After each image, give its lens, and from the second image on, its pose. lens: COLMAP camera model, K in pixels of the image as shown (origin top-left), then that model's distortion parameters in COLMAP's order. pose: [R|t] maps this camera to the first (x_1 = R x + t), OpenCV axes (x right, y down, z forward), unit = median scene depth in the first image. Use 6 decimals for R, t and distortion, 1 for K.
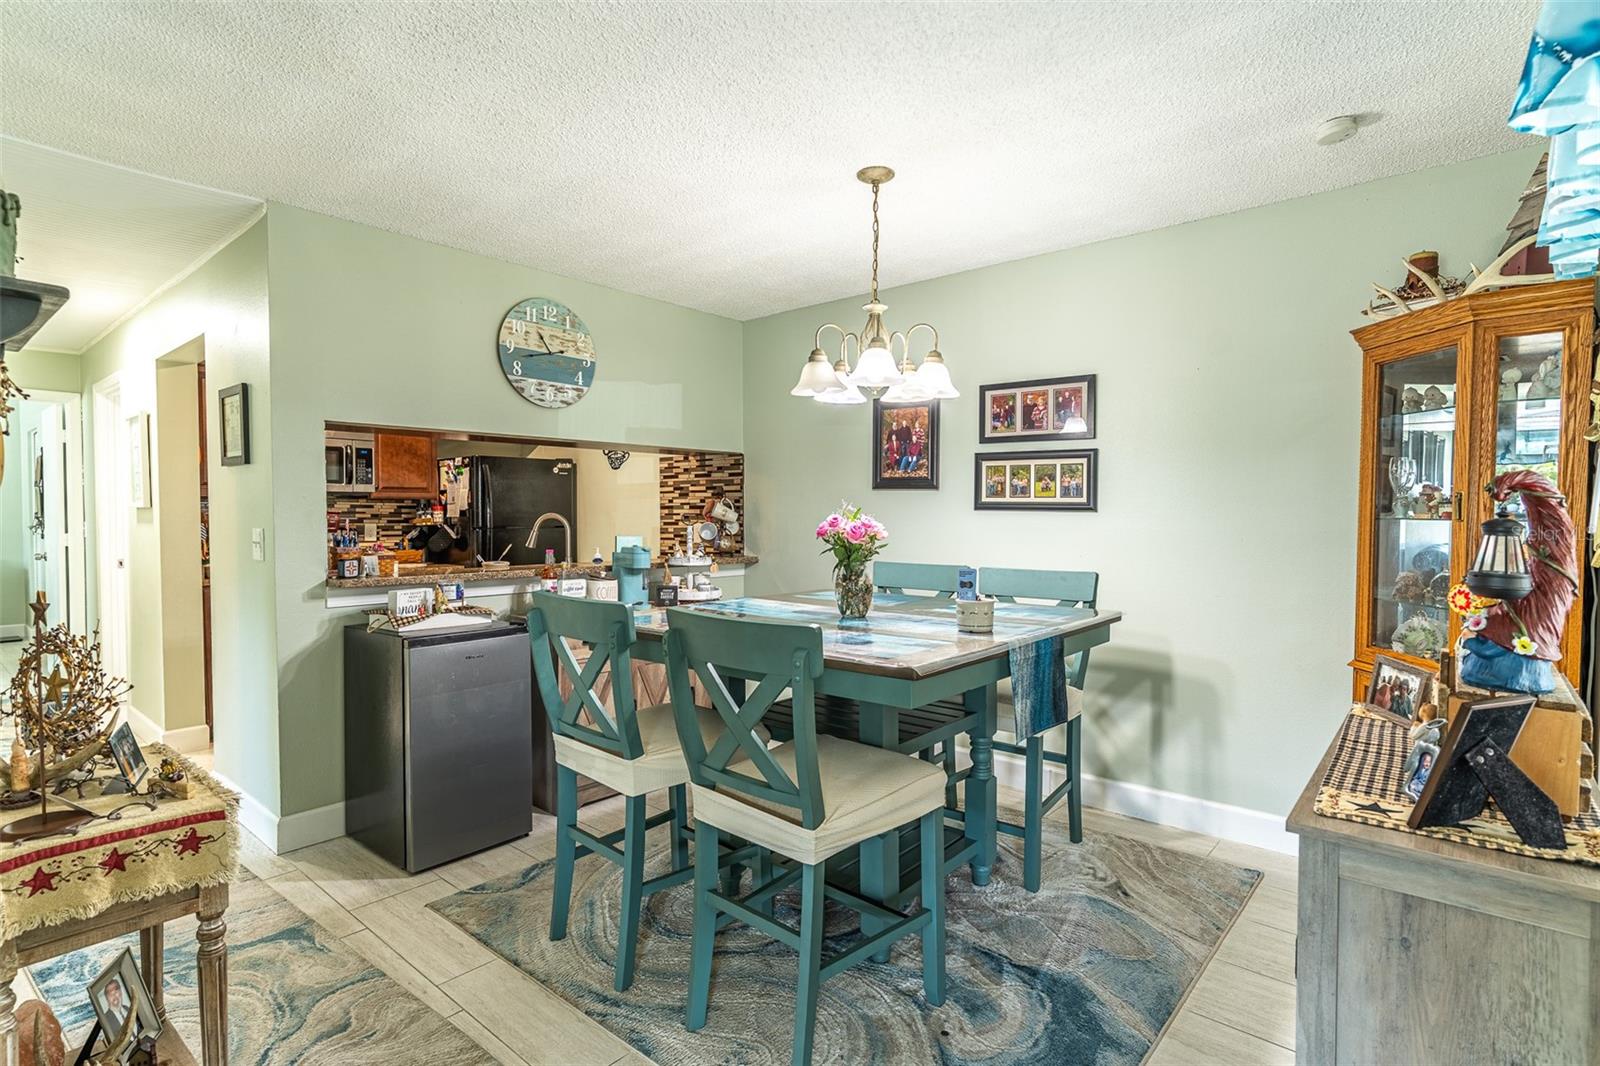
lens RADIAL K [[798.7, 0, 789.0], [0, 798.7, 532.7], [0, 0, 1]] dist [0.001487, 0.000310]
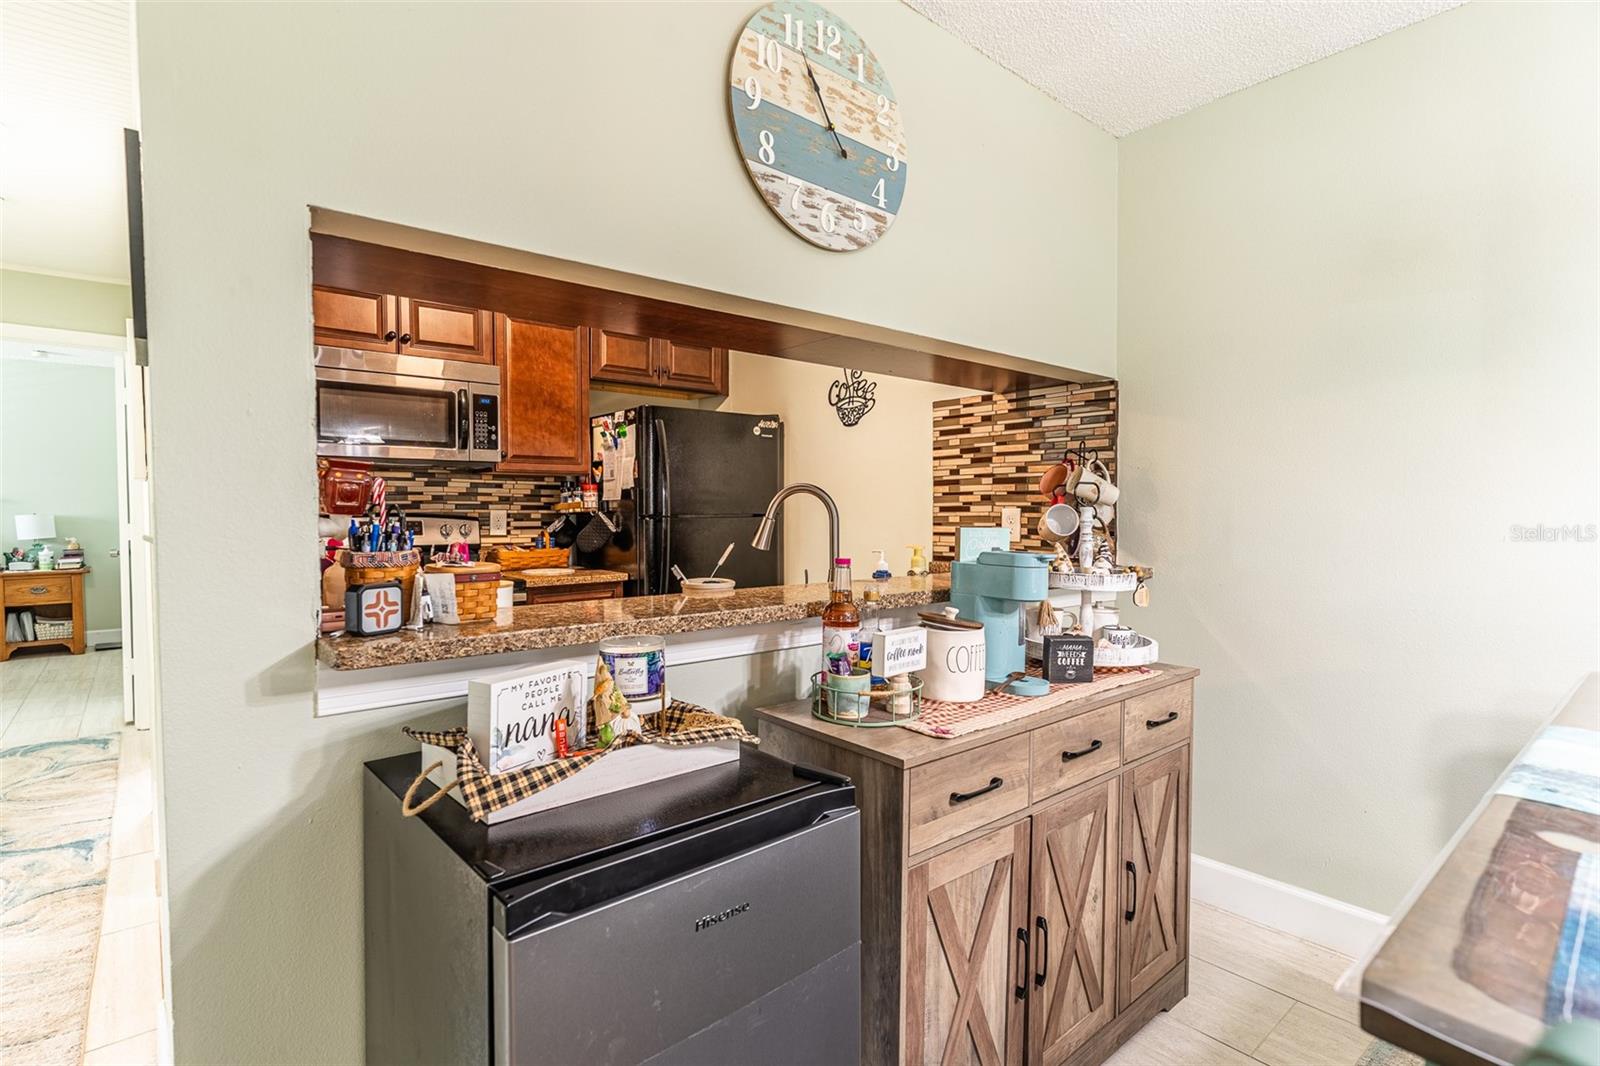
lens RADIAL K [[769.8, 0, 790.6], [0, 769.8, 535.6], [0, 0, 1]] dist [0.004258, 0.000145]
pose [[0.988287, 0.004930, -0.152529, -0.241091], [-0.003484, 0.999946, 0.009751, 0.004717], [0.152569, -0.009106, 0.988251, 0.533752]]
